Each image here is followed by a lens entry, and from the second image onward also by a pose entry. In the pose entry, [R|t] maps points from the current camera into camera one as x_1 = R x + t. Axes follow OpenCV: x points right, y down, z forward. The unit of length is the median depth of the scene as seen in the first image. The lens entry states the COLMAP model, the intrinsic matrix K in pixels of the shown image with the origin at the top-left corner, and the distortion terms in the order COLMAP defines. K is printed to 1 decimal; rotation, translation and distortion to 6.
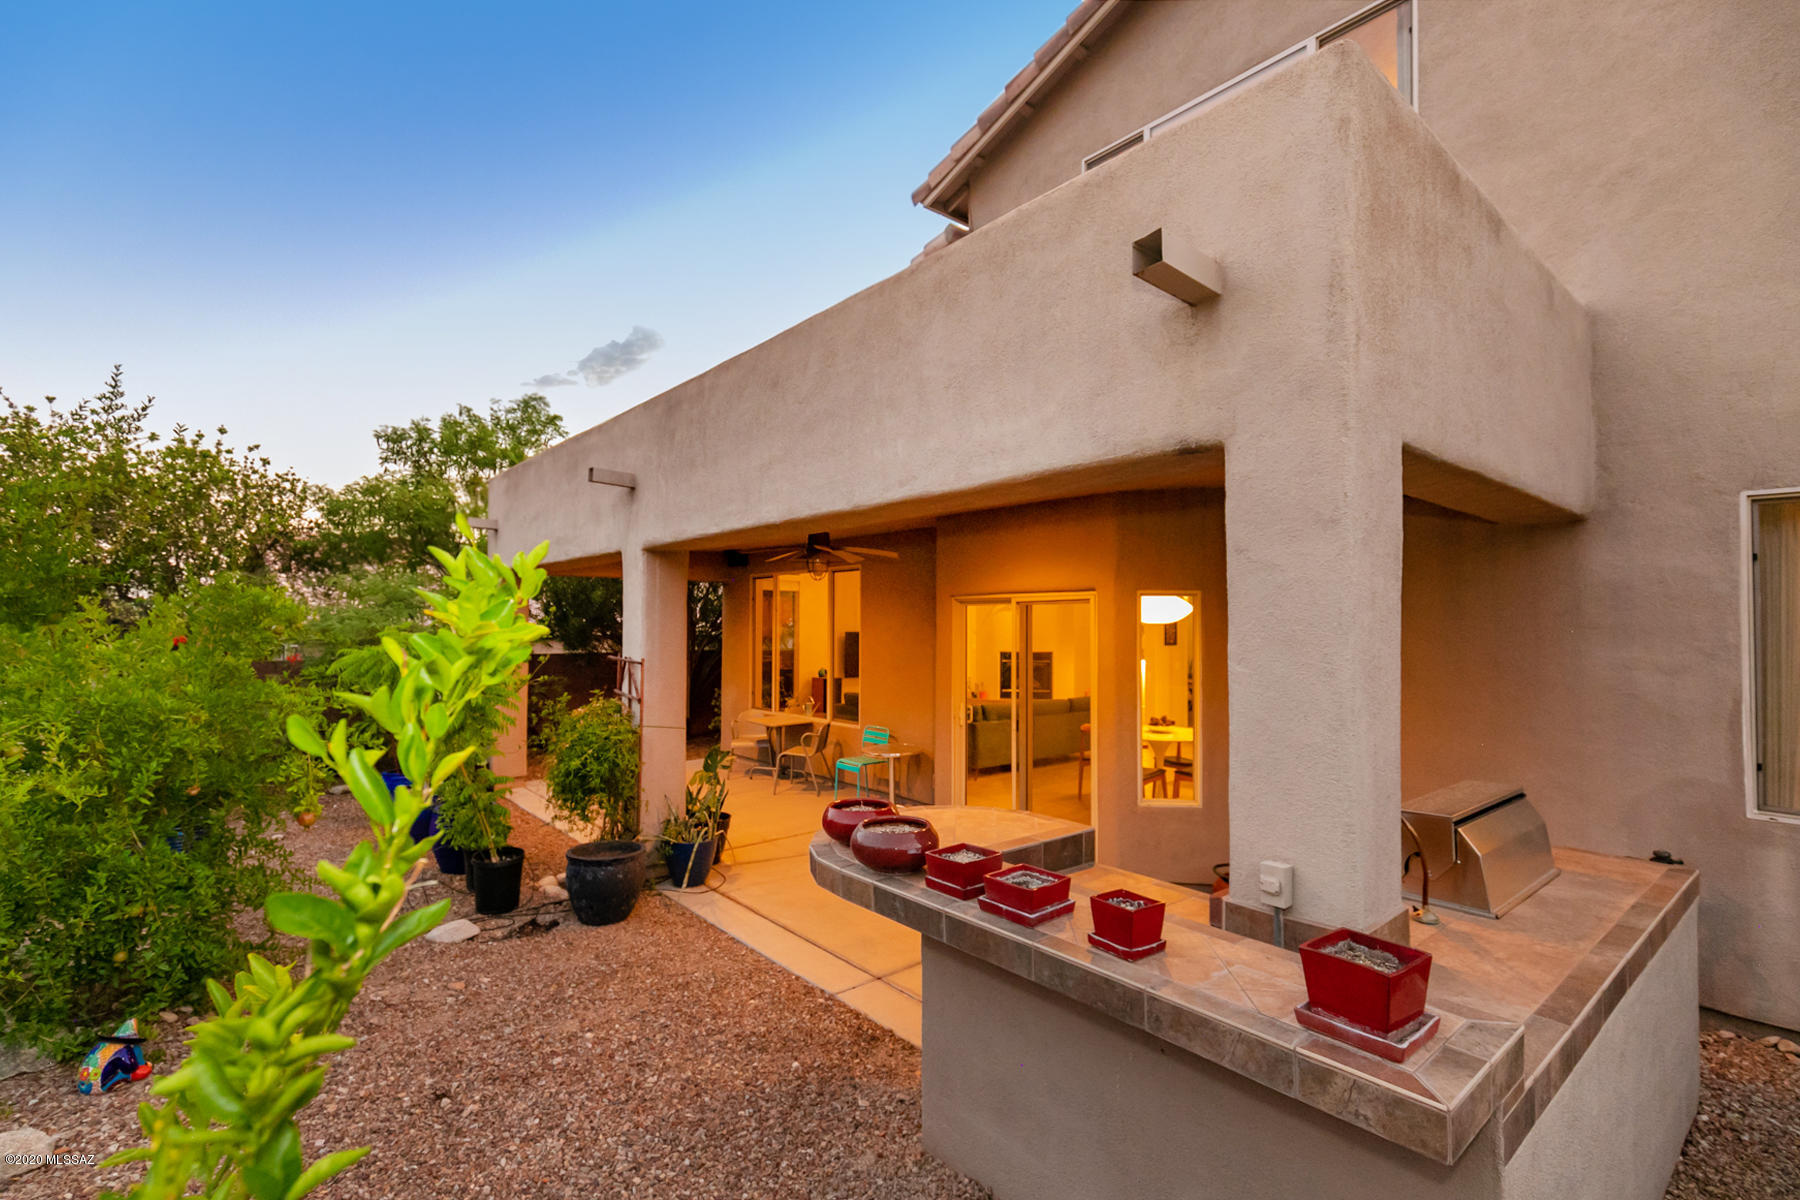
lens RADIAL K [[809.6, 0, 860.0], [0, 809.6, 600.1], [0, 0, 1]] dist [0.003285, 0.000161]
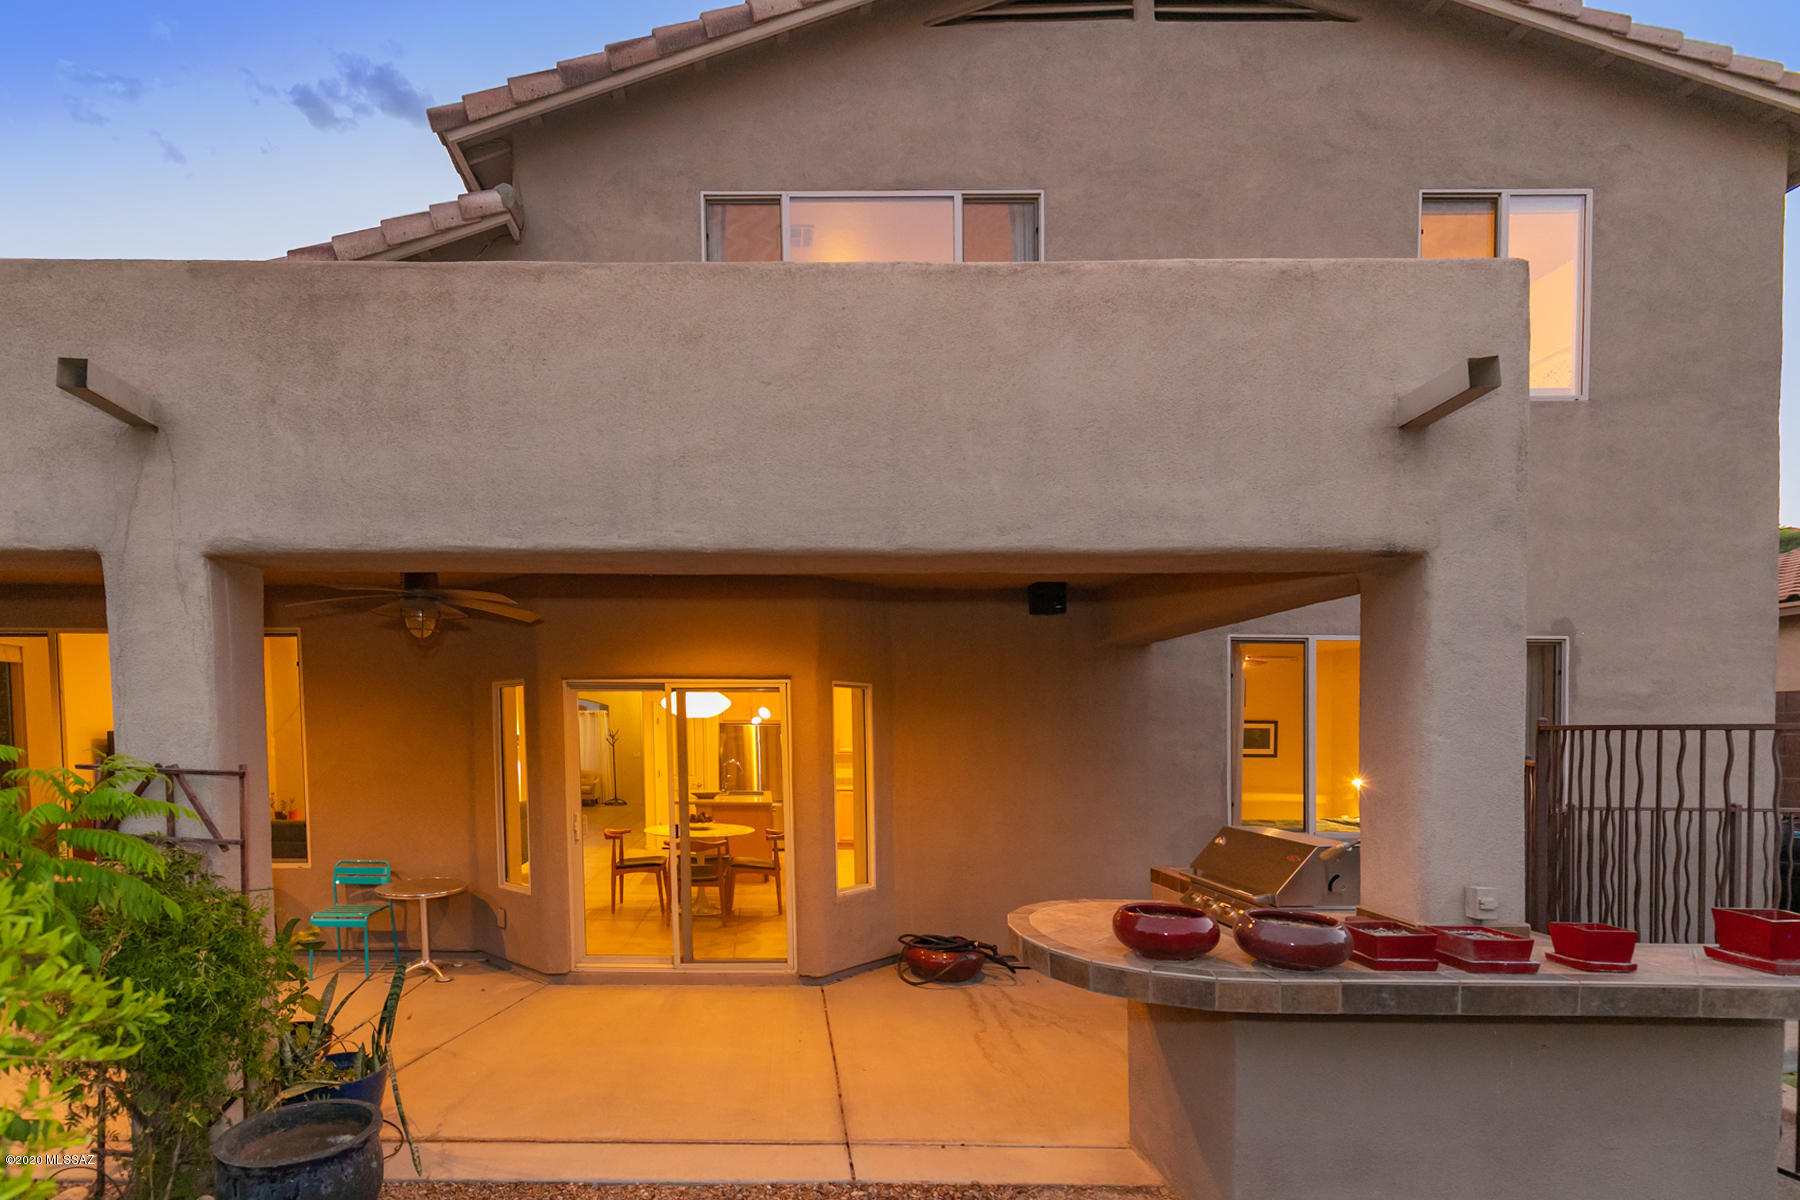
lens RADIAL K [[812.1, 0, 900.0], [0, 812.1, 750.2], [0, 0, 1]] dist [0.001228, 0.000301]
pose [[0.635381, -0.019553, 0.771951, -0.389206], [-0.027206, 0.998492, 0.047684, 0.024854], [-0.771719, -0.051299, 0.633891, 0.325604]]
